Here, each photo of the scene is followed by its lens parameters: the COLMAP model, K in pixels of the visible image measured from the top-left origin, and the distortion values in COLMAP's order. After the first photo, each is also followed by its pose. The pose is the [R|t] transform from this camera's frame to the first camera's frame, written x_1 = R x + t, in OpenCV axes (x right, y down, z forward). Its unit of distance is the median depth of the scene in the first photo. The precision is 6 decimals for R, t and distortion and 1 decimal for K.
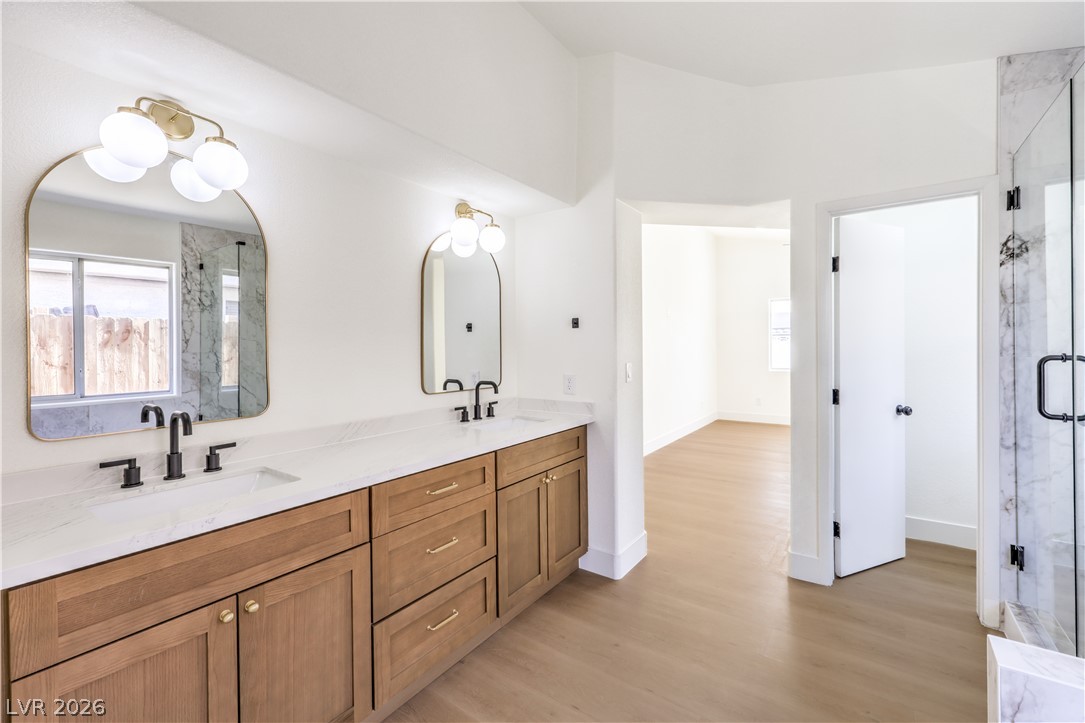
lens RADIAL K [[445.2, 0, 572.1], [0, 445.2, 343.1], [0, 0, 1]] dist [-0.001166, 0.000354]
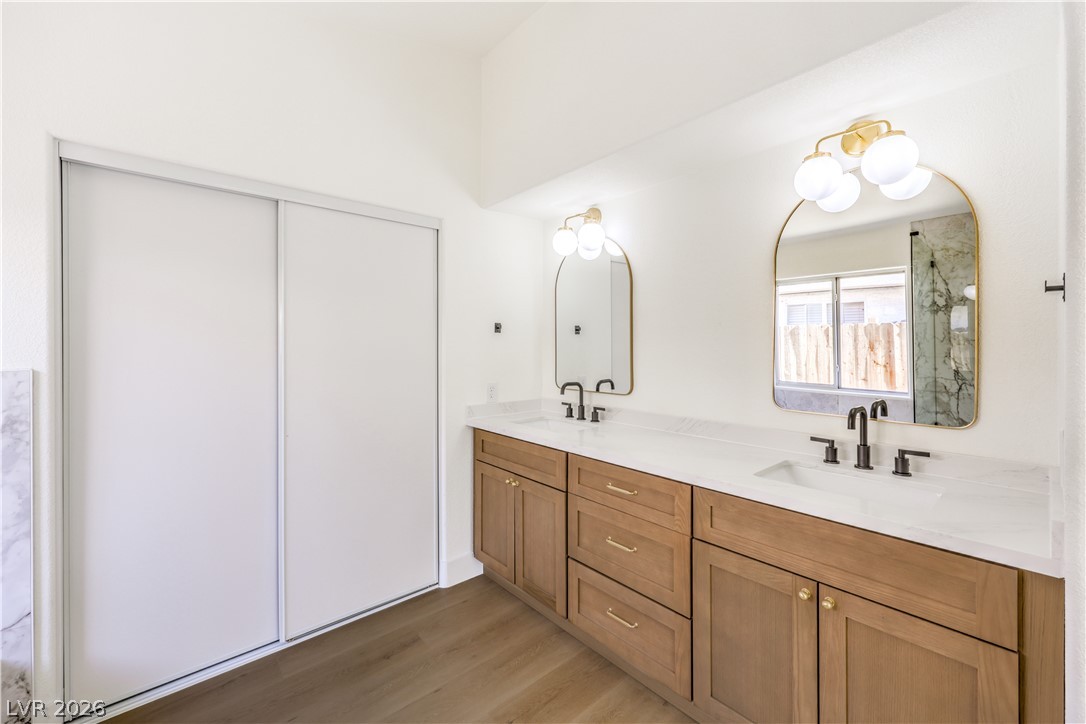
lens RADIAL K [[445.6, 0, 548.4], [0, 445.6, 359.4], [0, 0, 1]] dist [-0.001166, 0.000354]
pose [[-0.262917, 0.030366, -0.964341, 0.732820], [0.003158, 0.999526, 0.030613, 0.004819], [0.964813, 0.005004, -0.262888, 1.137143]]
